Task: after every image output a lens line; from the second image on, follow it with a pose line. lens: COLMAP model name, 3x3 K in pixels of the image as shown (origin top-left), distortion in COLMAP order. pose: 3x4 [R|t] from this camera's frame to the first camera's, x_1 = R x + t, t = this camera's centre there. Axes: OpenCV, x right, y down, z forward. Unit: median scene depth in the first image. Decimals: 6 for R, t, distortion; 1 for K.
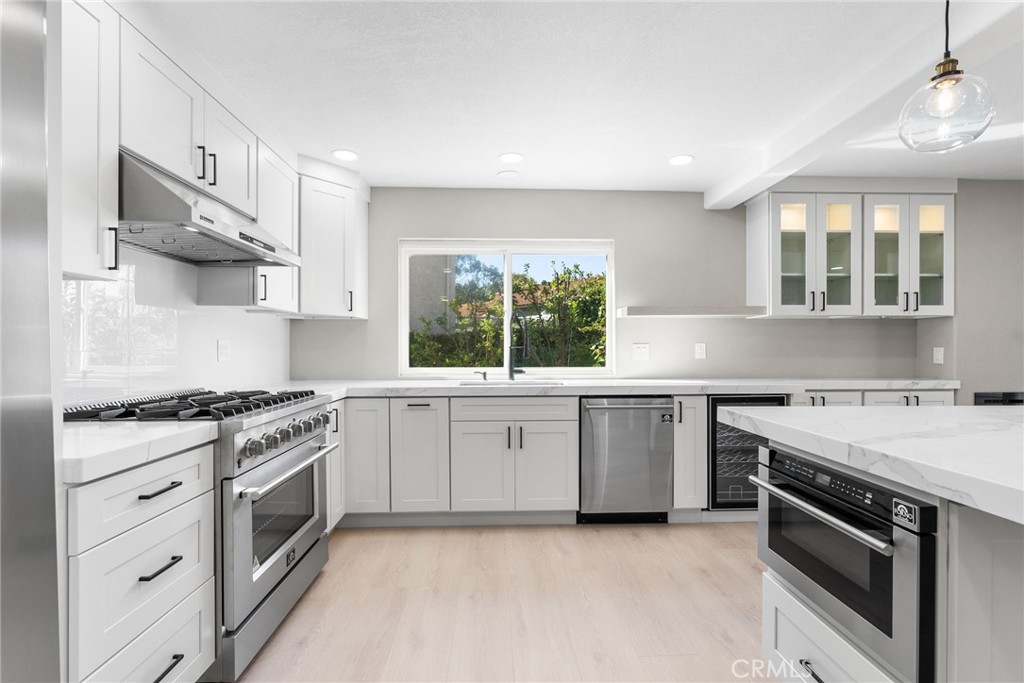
lens RADIAL K [[469.8, 0, 512.8], [0, 469.8, 350.2], [0, 0, 1]] dist [-0.008909, 0.003845]
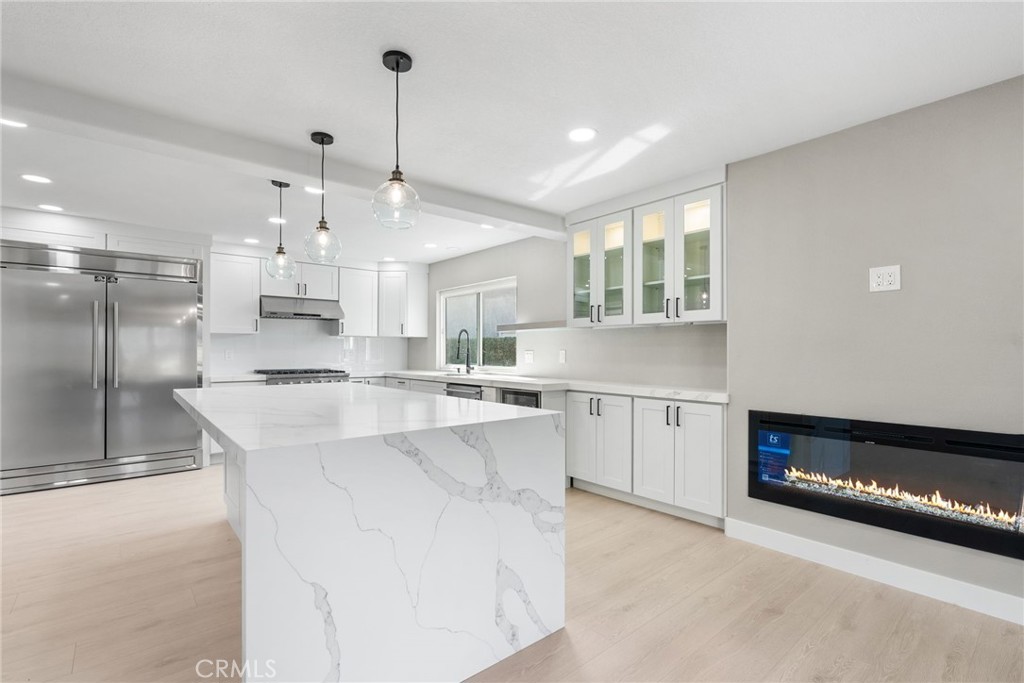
lens RADIAL K [[469.8, 0, 518.1], [0, 469.8, 347.0], [0, 0, 1]] dist [-0.008909, 0.003845]
pose [[0.622413, -0.004650, -0.782675, 1.441675], [-0.008232, 0.999888, -0.012487, -0.008191], [0.782646, 0.014215, 0.622305, 0.151691]]
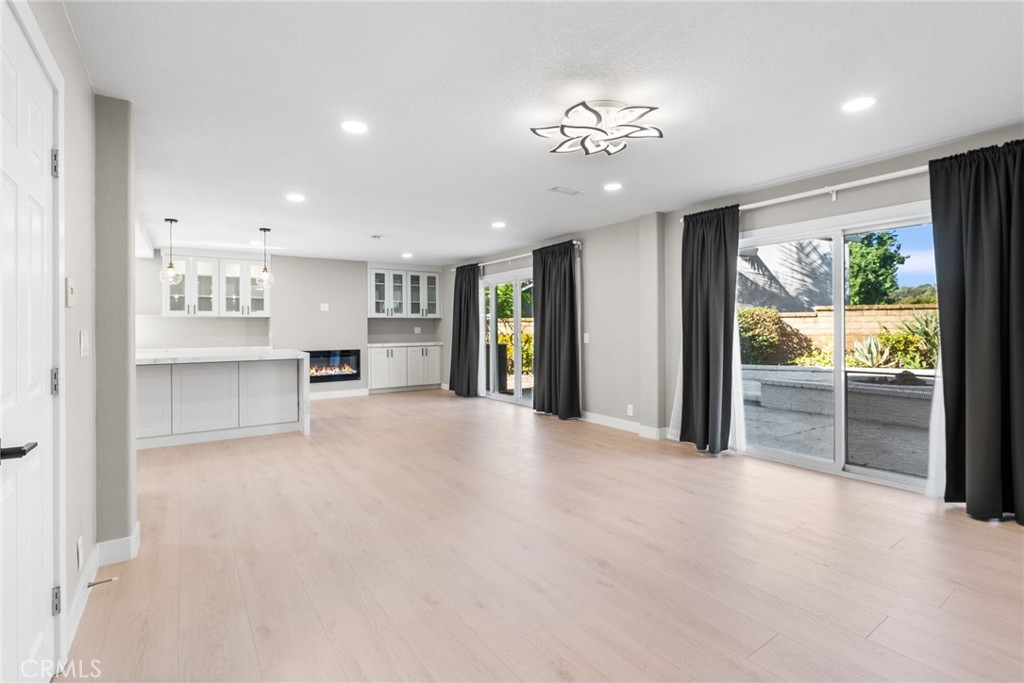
lens RADIAL K [[469.8, 0, 510.3], [0, 469.8, 330.3], [0, 0, 1]] dist [-0.008909, 0.003845]
pose [[0.836415, -0.005854, 0.548066, 0.703956], [0.006869, 0.999976, 0.000199, -0.003153], [-0.548054, 0.003598, 0.836435, -1.495468]]
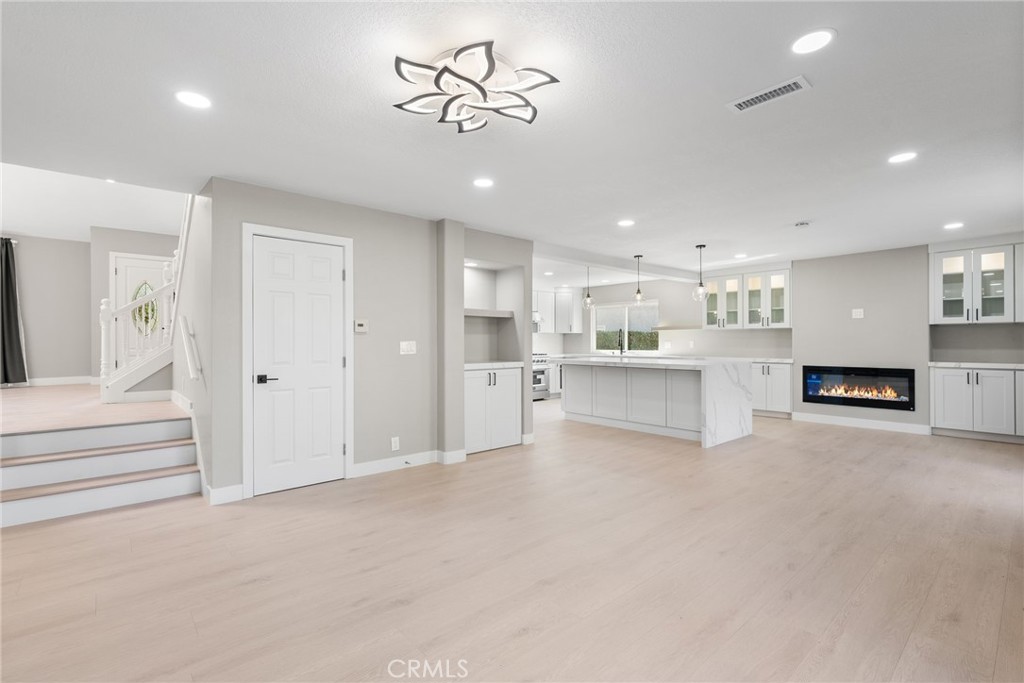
lens RADIAL K [[469.8, 0, 522.1], [0, 469.8, 339.6], [0, 0, 1]] dist [-0.008909, 0.003845]
pose [[0.645842, -0.004295, -0.763459, 1.809980], [-0.001933, 0.999972, -0.007261, -0.002948], [0.763469, 0.006165, 0.645815, -1.266143]]
